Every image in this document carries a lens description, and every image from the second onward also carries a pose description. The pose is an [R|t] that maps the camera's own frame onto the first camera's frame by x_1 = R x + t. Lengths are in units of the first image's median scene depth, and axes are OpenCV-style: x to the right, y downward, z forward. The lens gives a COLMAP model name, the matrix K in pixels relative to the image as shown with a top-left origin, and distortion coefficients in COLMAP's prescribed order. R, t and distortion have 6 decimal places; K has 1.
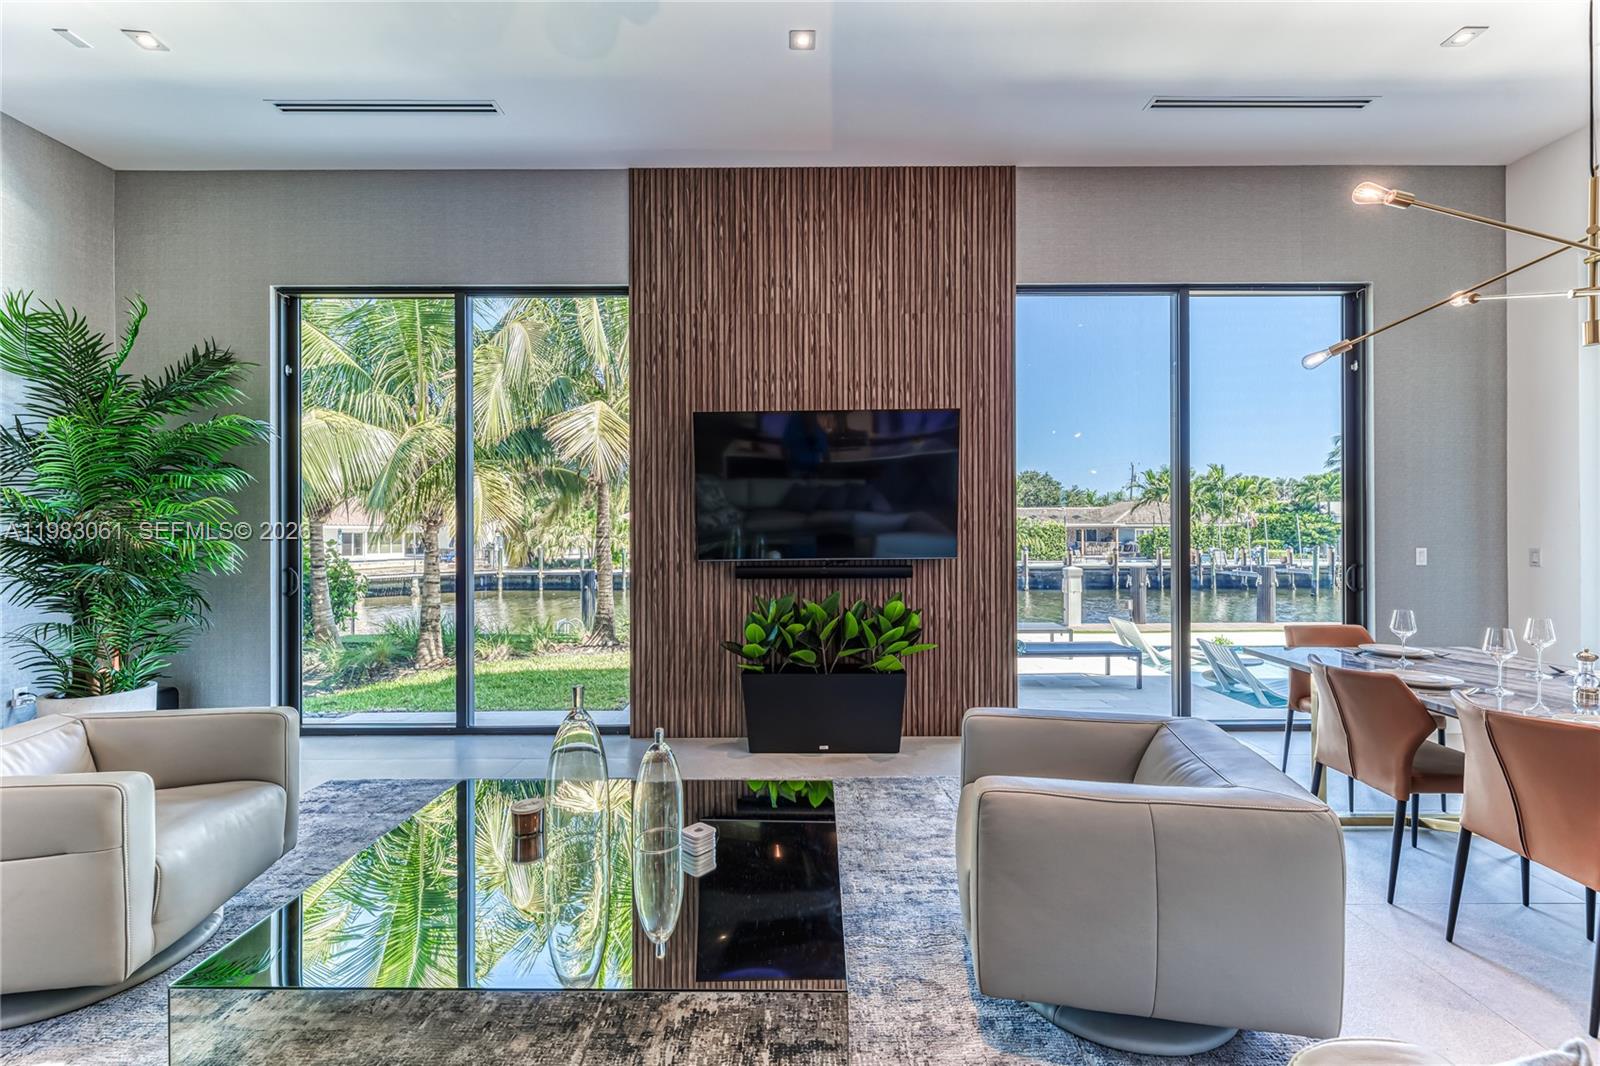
lens RADIAL K [[669.0, 0, 801.4], [0, 669.0, 531.7], [0, 0, 1]] dist [0.002494, 0.000687]
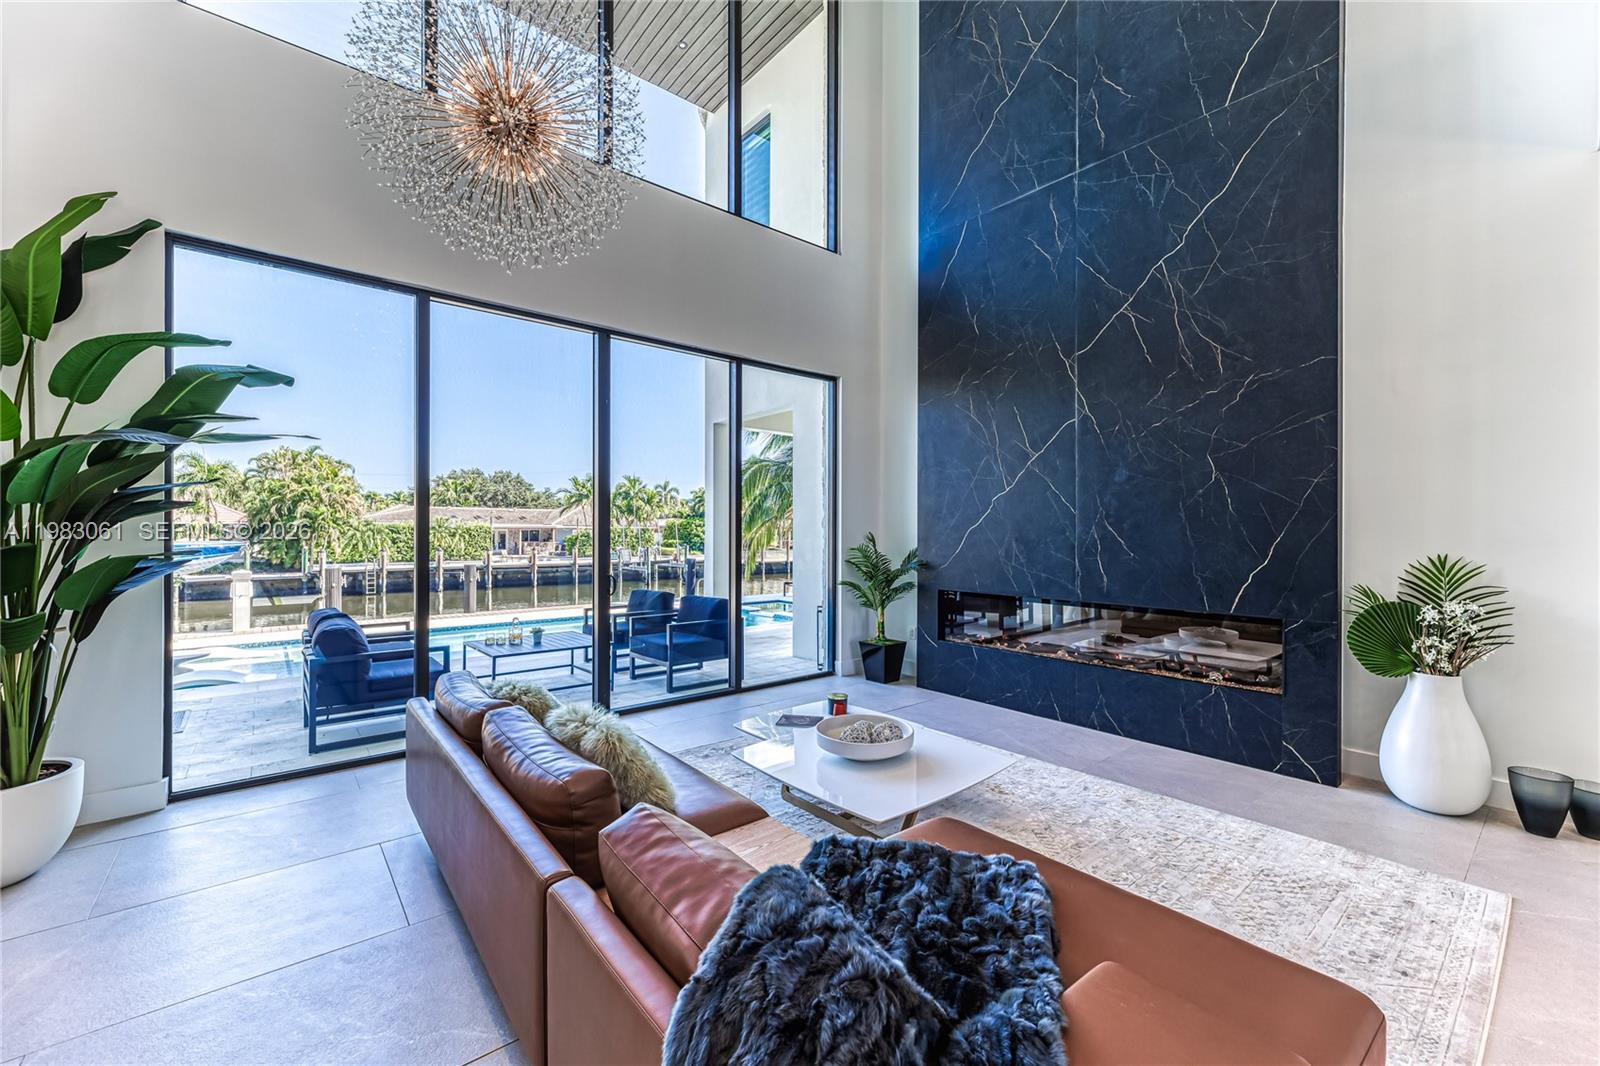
lens RADIAL K [[654.4, 0, 791.4], [0, 654.4, 531.0], [0, 0, 1]] dist [0.003507, -0.000045]
pose [[0.770732, 0.010785, 0.637068, 1.440367], [-0.010424, 0.999936, -0.004317, -0.027130], [-0.637074, -0.003313, 0.770796, -0.803812]]
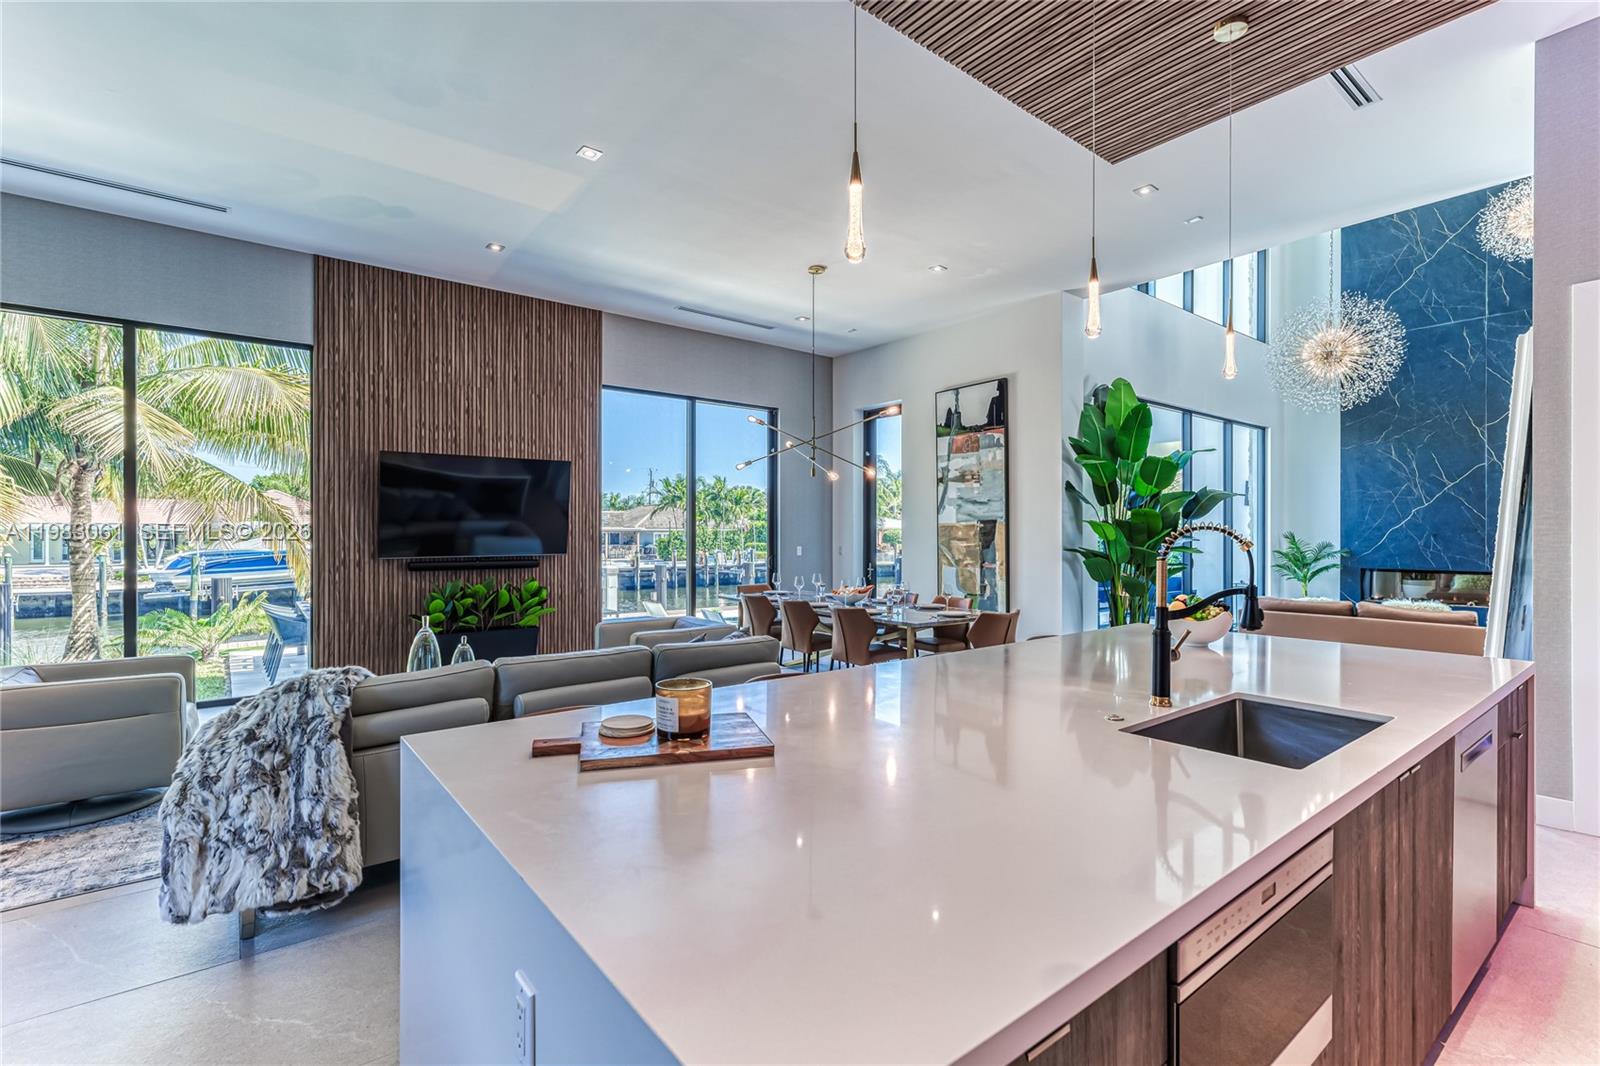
lens RADIAL K [[721.5, 0, 802.2], [0, 721.5, 537.8], [0, 0, 1]] dist [0.003886, -0.000049]
pose [[0.785517, 0.002707, 0.618834, -0.376273], [-0.005595, 0.999981, 0.002727, -0.007205], [-0.618814, -0.005604, 0.785517, -0.667388]]
